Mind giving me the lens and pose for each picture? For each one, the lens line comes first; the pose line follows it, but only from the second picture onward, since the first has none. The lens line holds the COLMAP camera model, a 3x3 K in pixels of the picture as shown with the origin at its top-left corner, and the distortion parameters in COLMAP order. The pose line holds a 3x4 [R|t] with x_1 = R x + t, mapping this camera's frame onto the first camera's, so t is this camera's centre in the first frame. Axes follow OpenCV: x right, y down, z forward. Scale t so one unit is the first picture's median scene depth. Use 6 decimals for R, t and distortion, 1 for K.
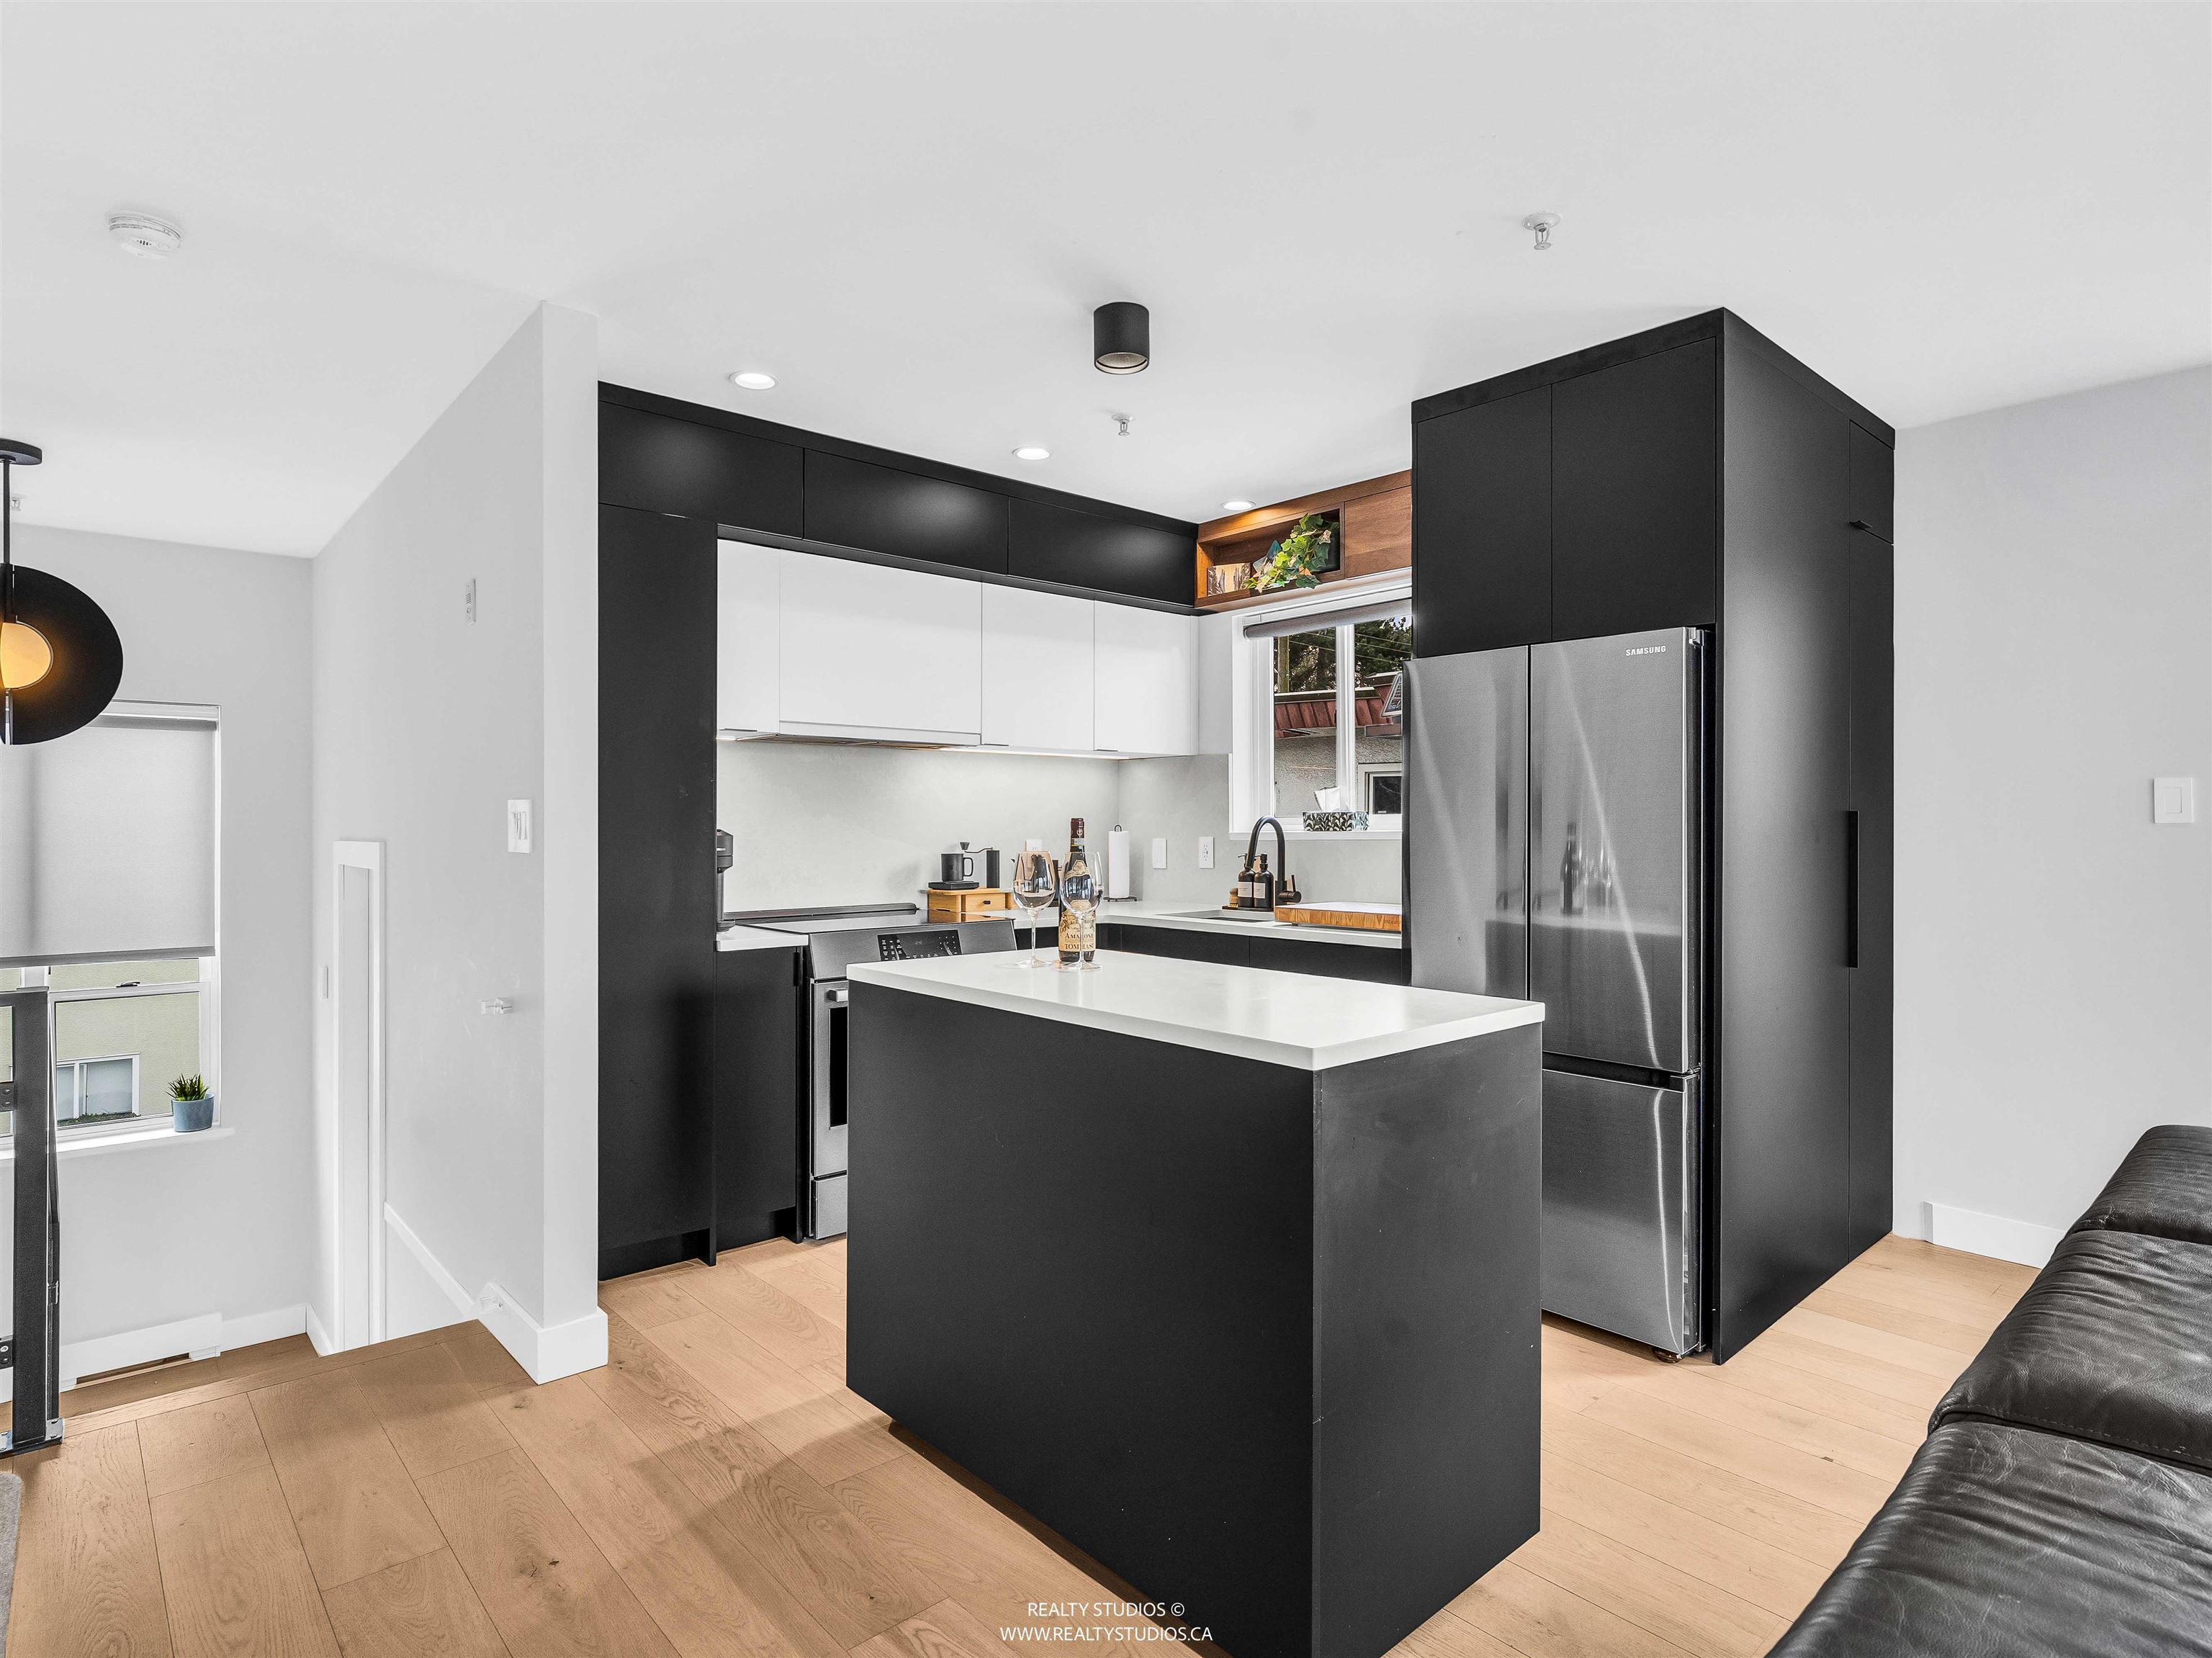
lens RADIAL K [[1199.5, 0, 1117.0], [0, 1199.5, 828.2], [0, 0, 1]] dist [-0.001211, 0.007372]
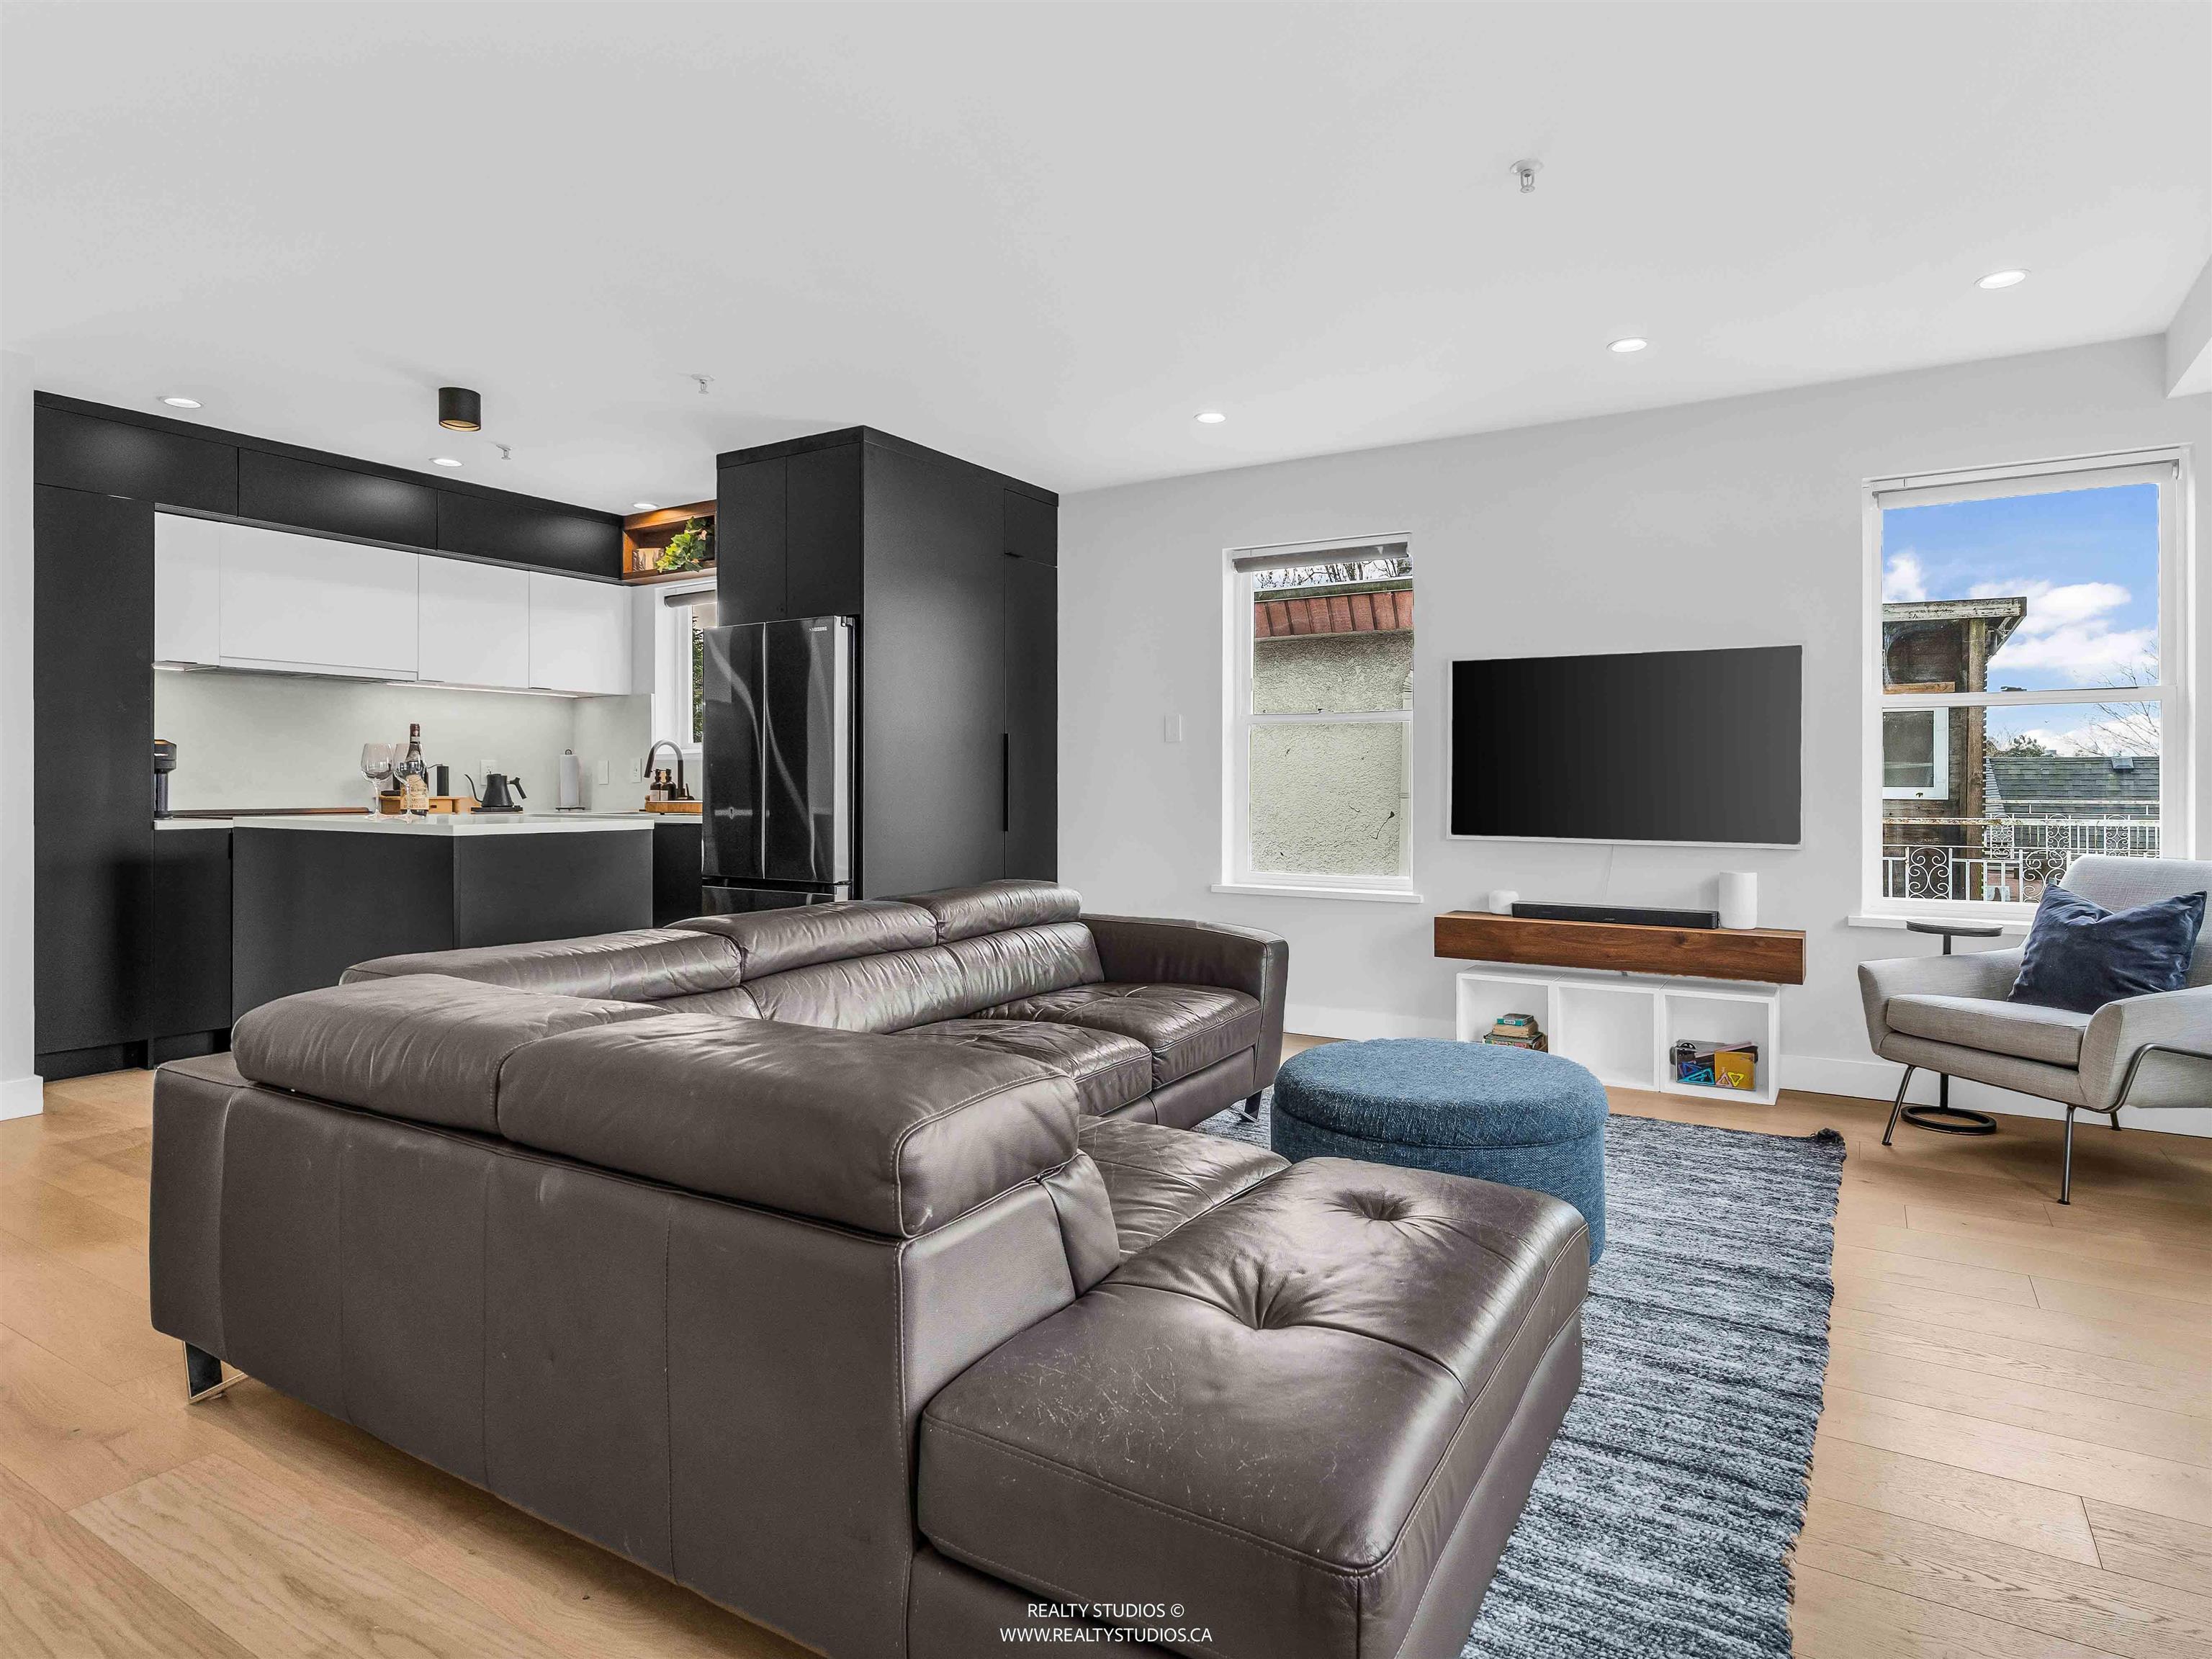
lens RADIAL K [[1199.6, 0, 1147.9], [0, 1199.6, 797.5], [0, 0, 1]] dist [-0.001211, 0.007372]
pose [[0.953303, -0.003313, 0.301999, 0.233044], [0.000580, 0.999958, 0.009138, 0.042404], [-0.302016, -0.008536, 0.953264, -0.443872]]
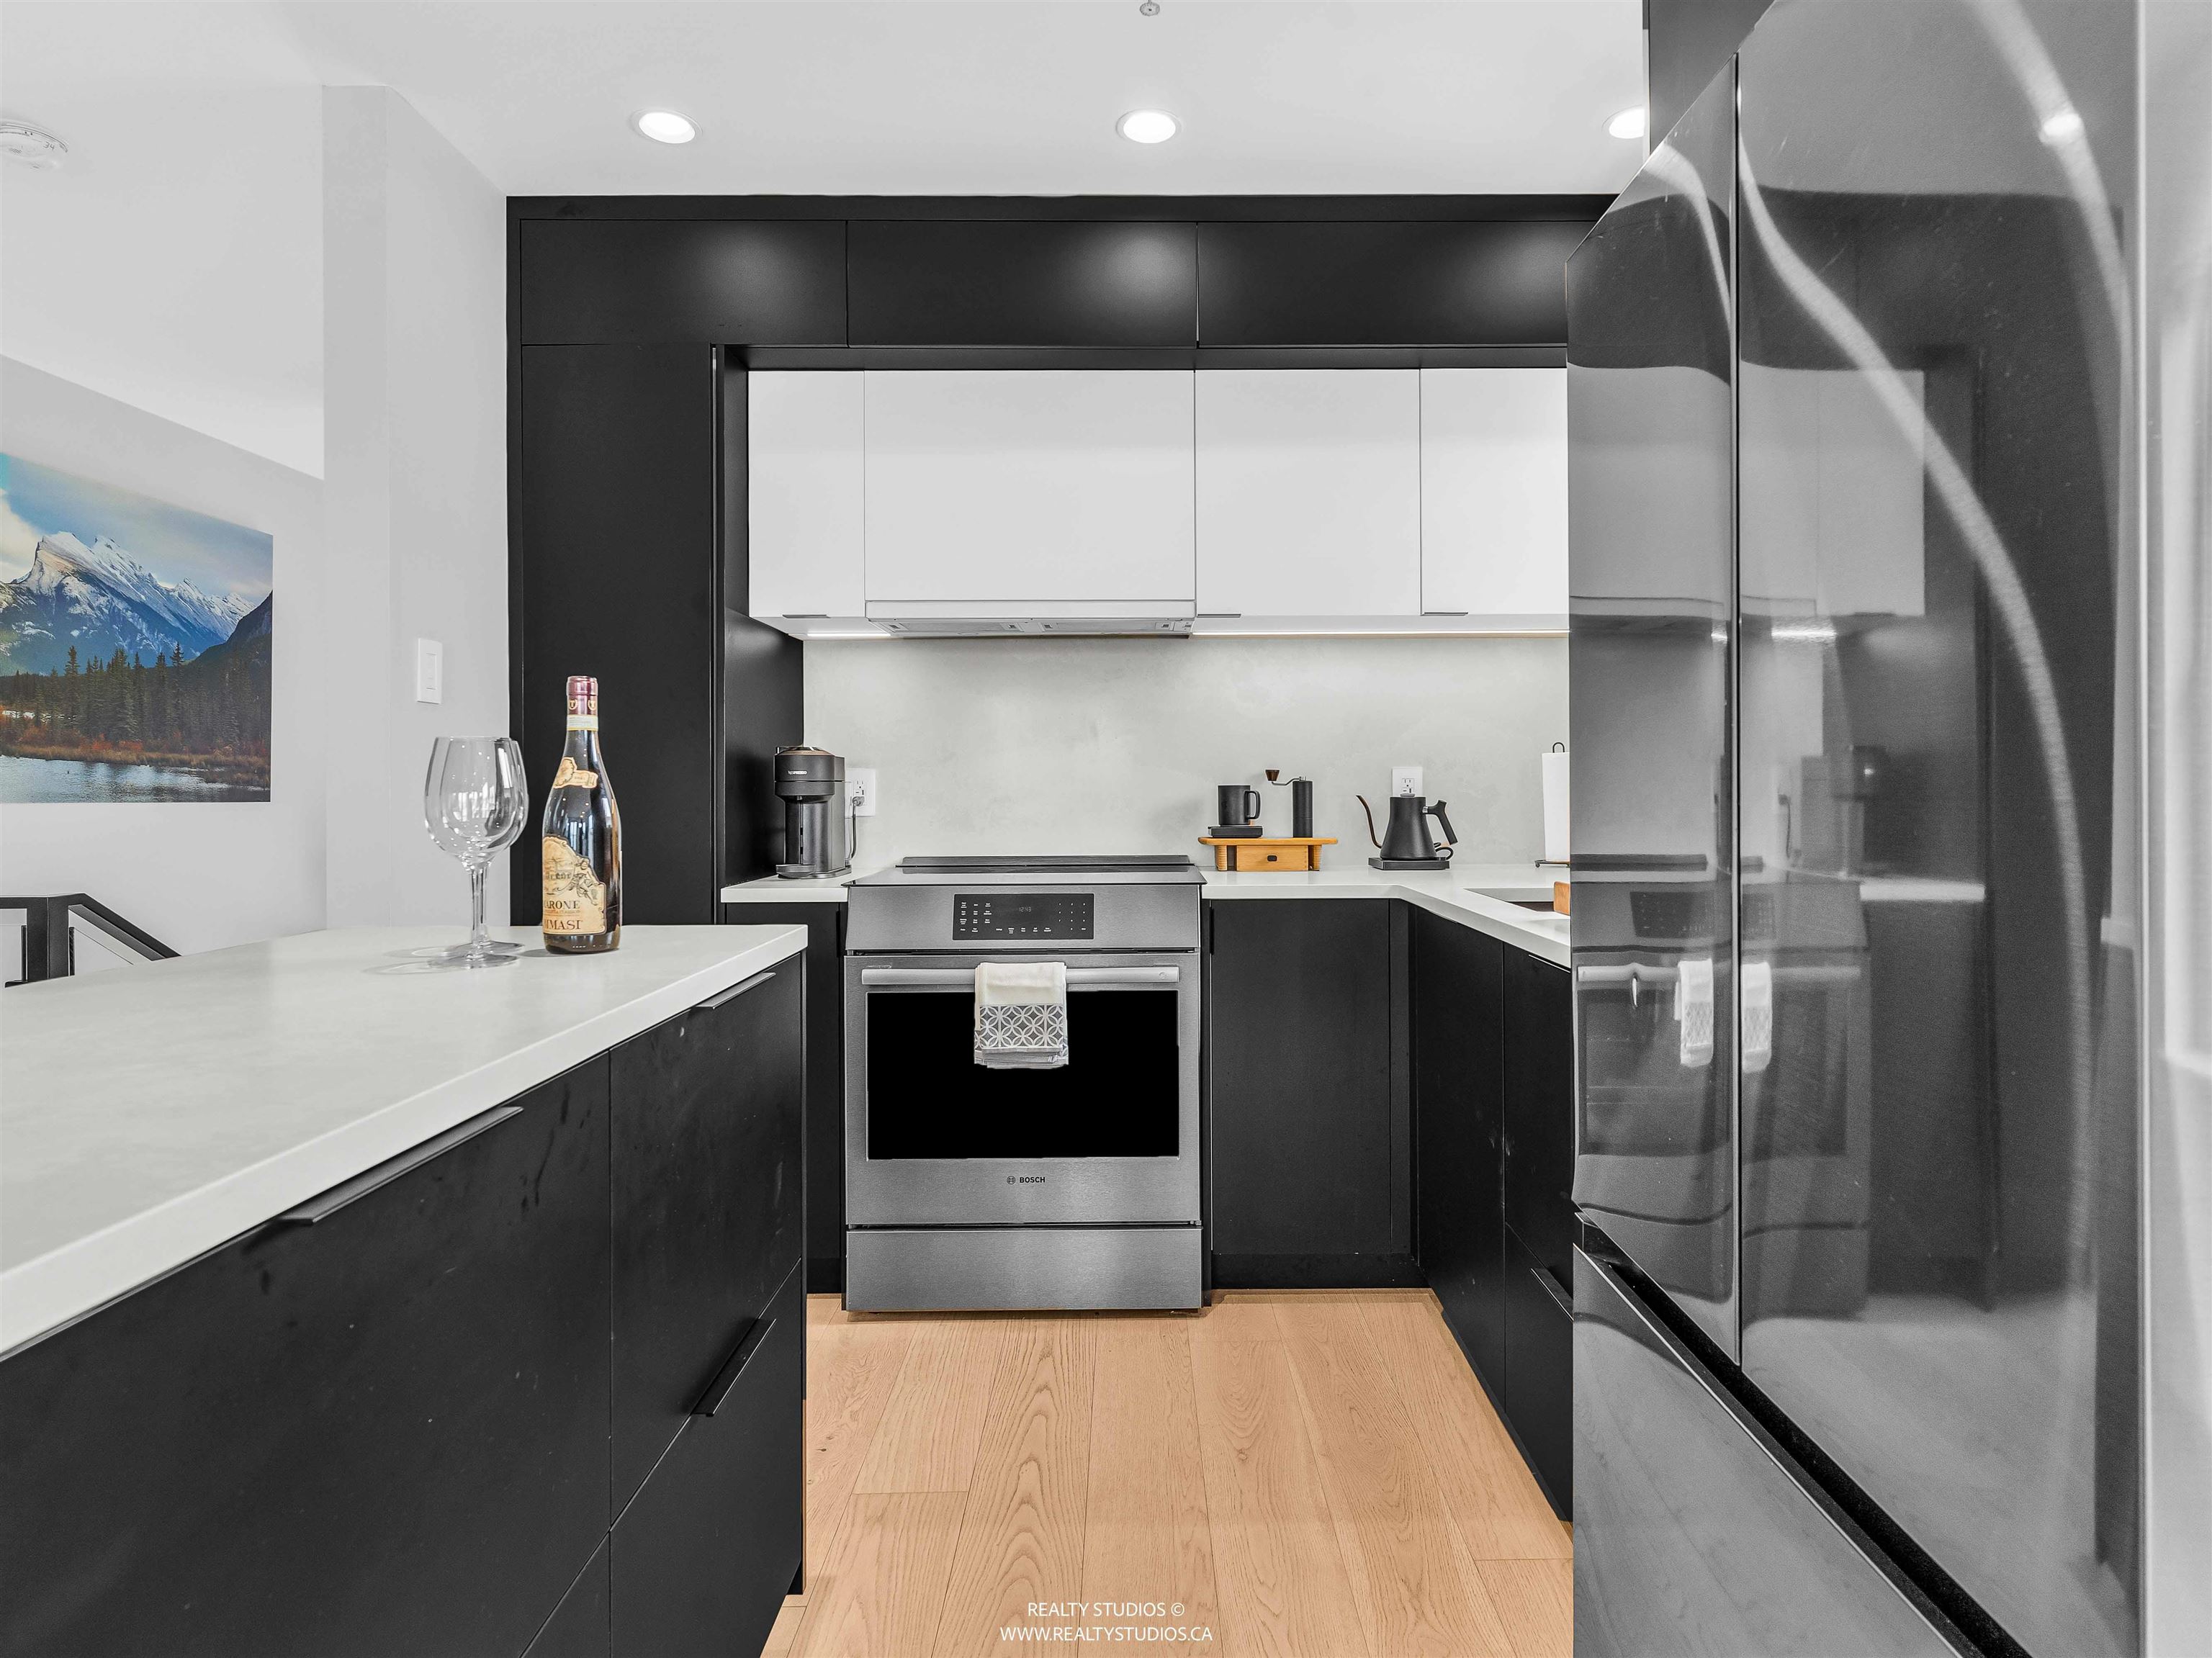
lens RADIAL K [[1199.5, 0, 1109.7], [0, 1199.5, 808.9], [0, 0, 1]] dist [-0.001211, 0.007372]
pose [[0.726006, 0.005645, -0.687665, 0.292060], [0.006327, 0.999869, 0.014887, 0.024787], [0.687659, -0.015159, 0.725875, 0.469915]]
